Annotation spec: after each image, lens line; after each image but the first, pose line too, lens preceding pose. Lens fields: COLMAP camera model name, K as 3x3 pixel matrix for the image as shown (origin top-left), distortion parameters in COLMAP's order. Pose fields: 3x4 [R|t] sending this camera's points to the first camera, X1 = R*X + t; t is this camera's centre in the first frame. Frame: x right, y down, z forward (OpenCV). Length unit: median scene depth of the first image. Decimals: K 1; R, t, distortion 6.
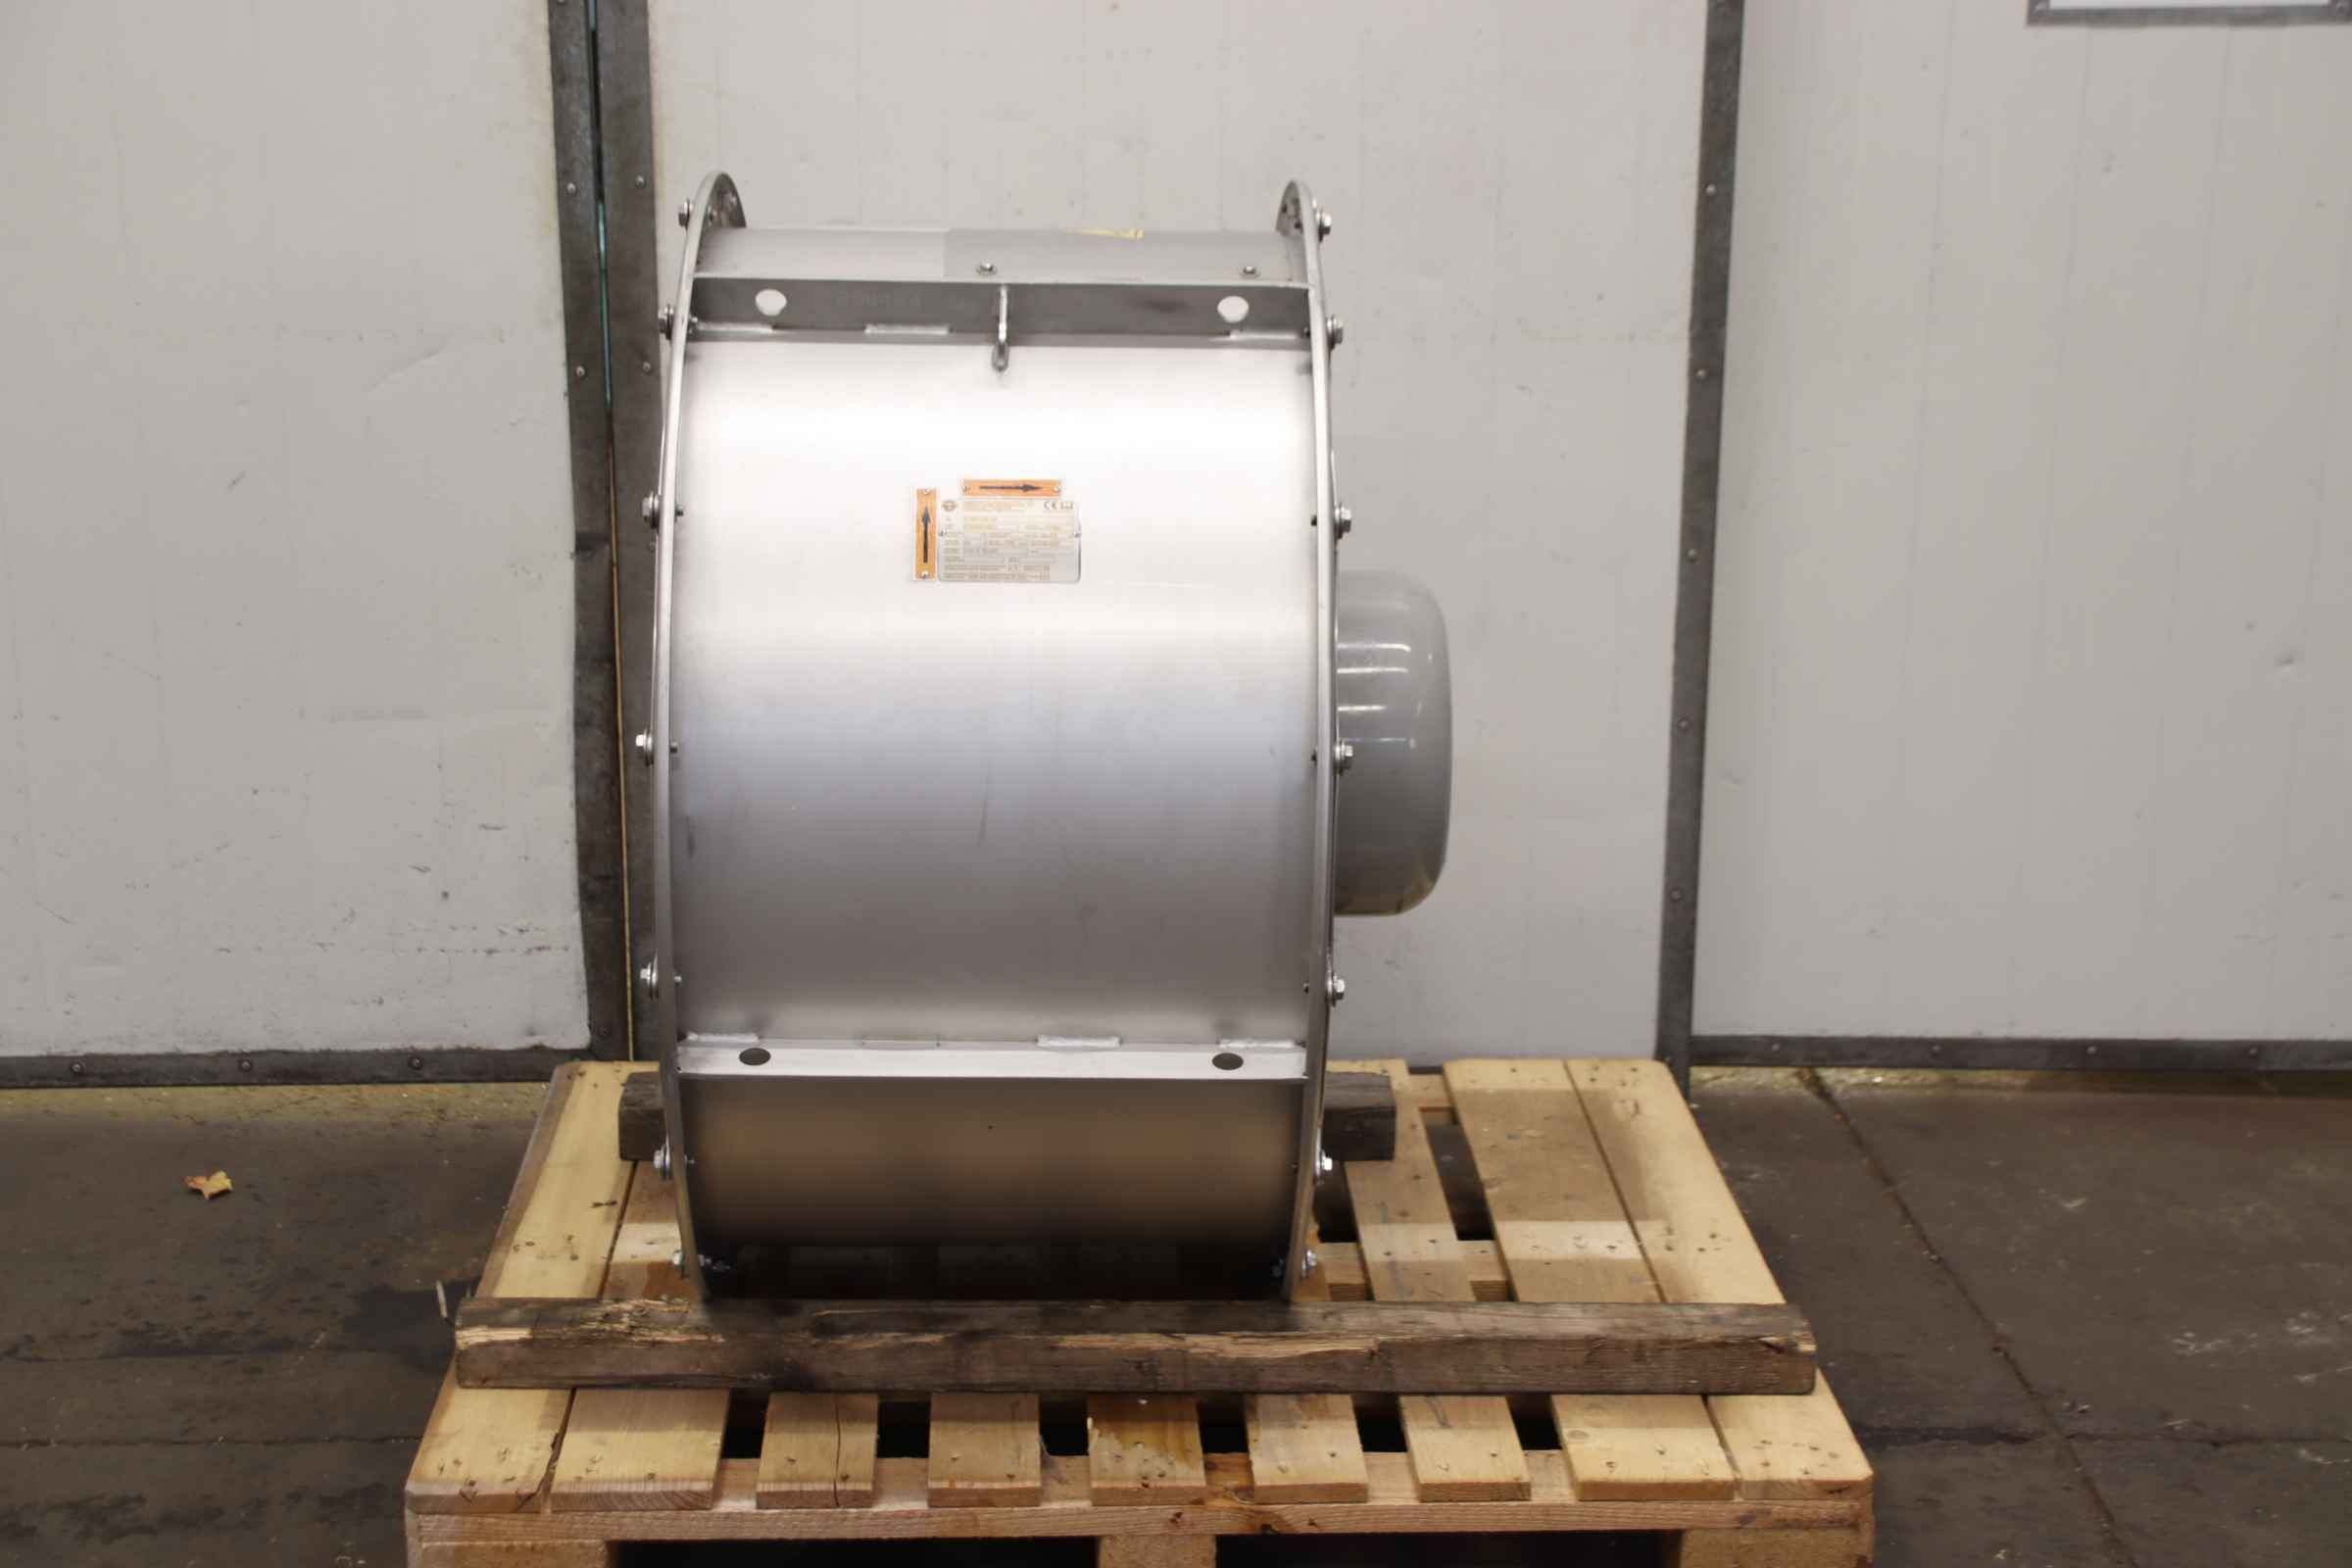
lens RADIAL K [[3620.0, 0, 1179.9], [0, 3620.0, 789.8], [0, 0, 1]] dist [0.115380, 0.000000]
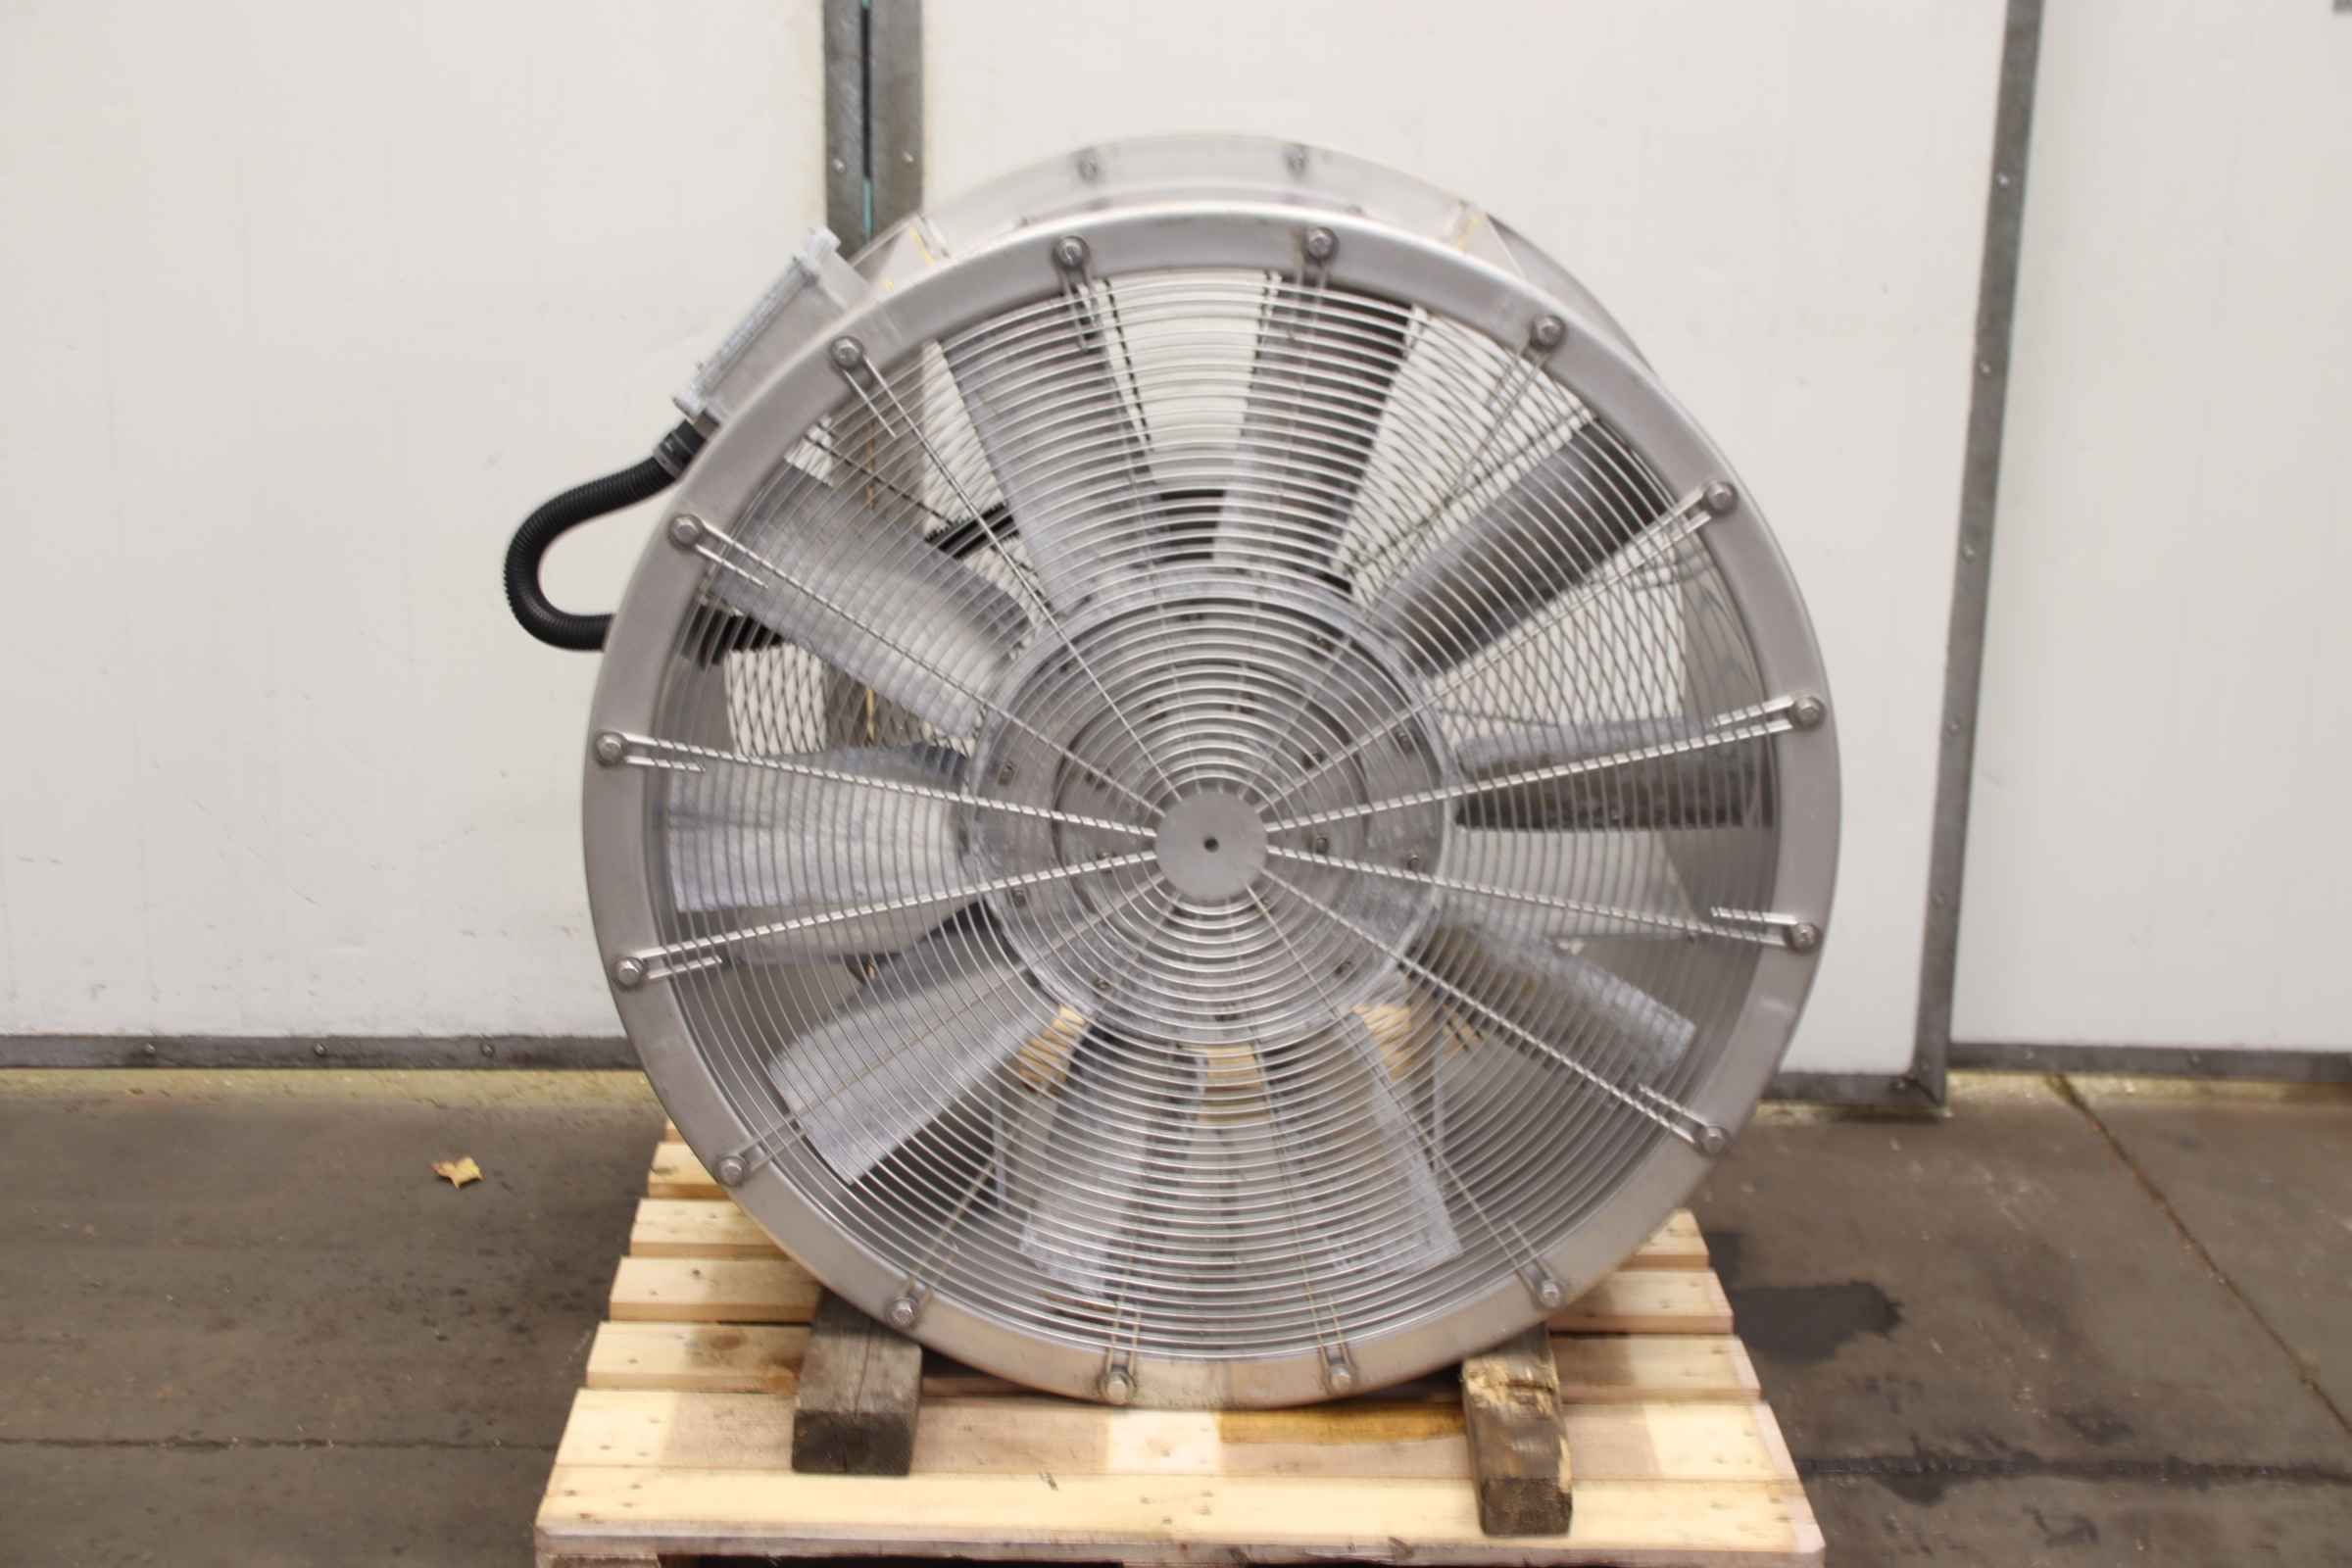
lens RADIAL K [[3465.7, 0, 1170.1], [0, 3465.7, 778.4], [0, 0, 1]] dist [0.082127, 0.000000]
pose [[0.999830, 0.014575, -0.011283, -0.062989], [-0.014467, 0.999850, 0.009543, -0.010069], [0.011420, -0.009379, 0.999891, 0.060365]]
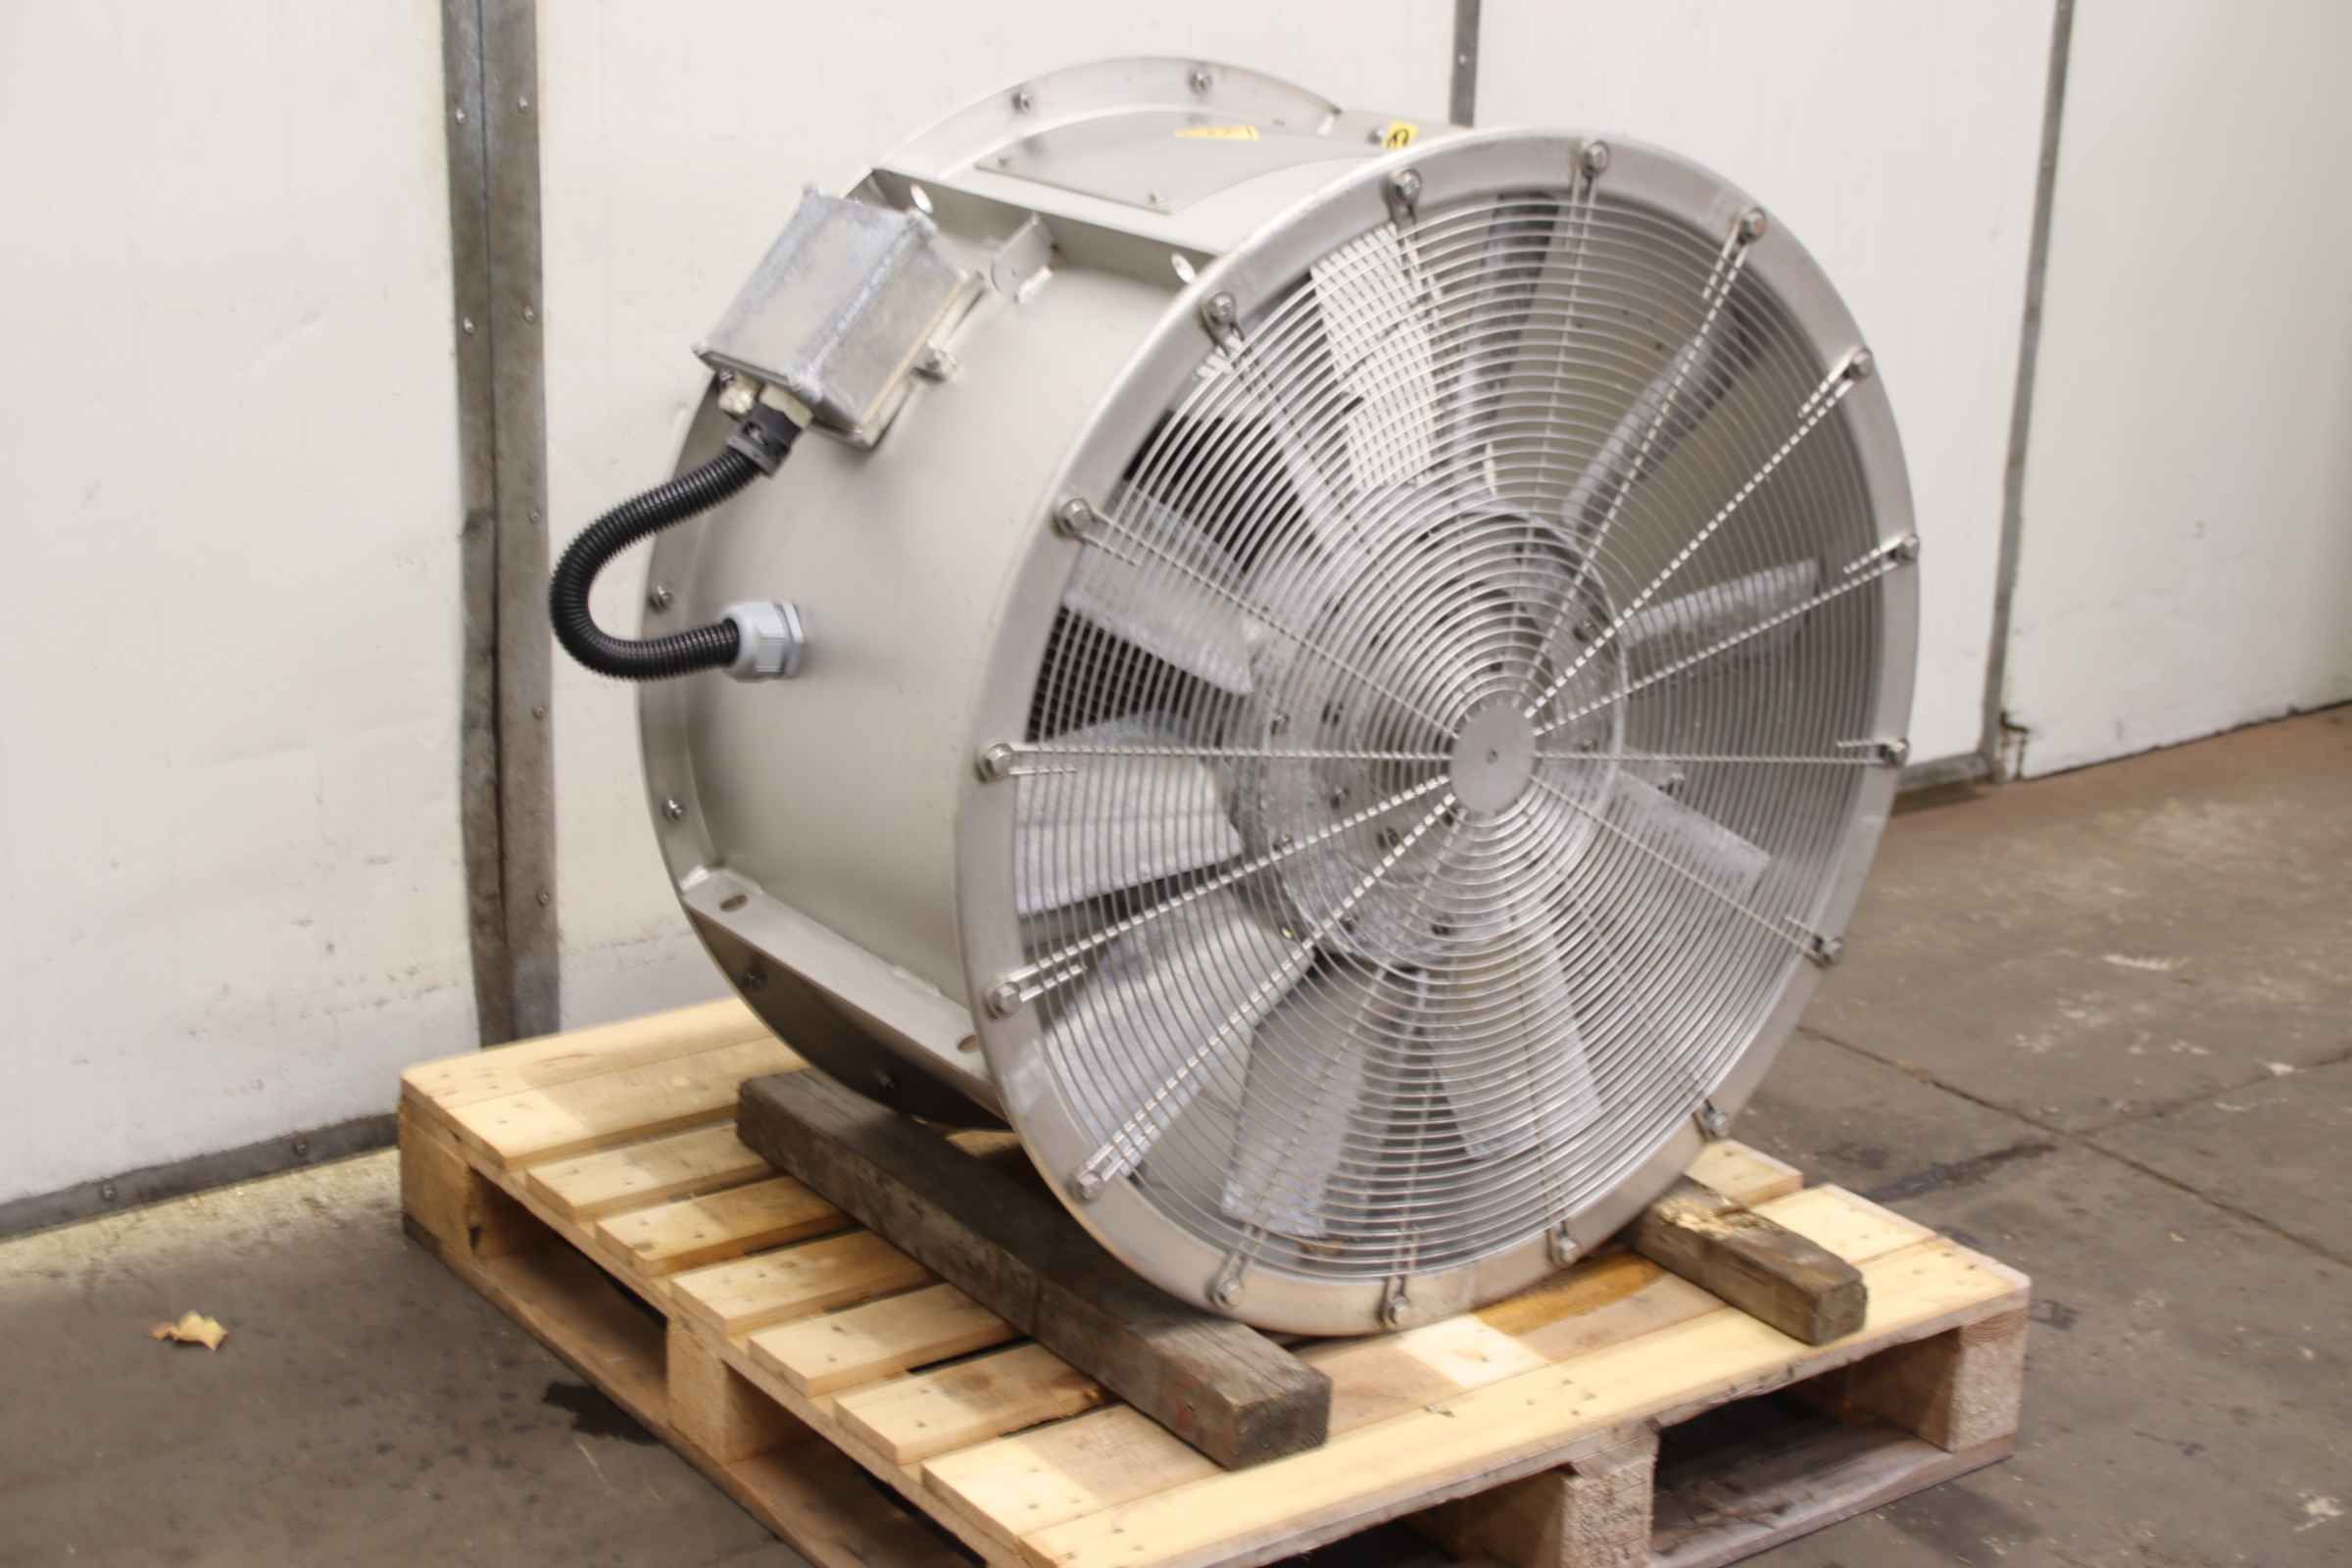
lens RADIAL K [[3620.0, 0, 1184.7], [0, 3620.0, 776.7], [0, 0, 1]] dist [0.115380, 0.000000]
pose [[0.822981, -0.154104, 0.546767, -0.511205], [0.134245, 0.987999, 0.076400, -0.050804], [-0.551978, 0.010525, 0.833792, 0.171794]]
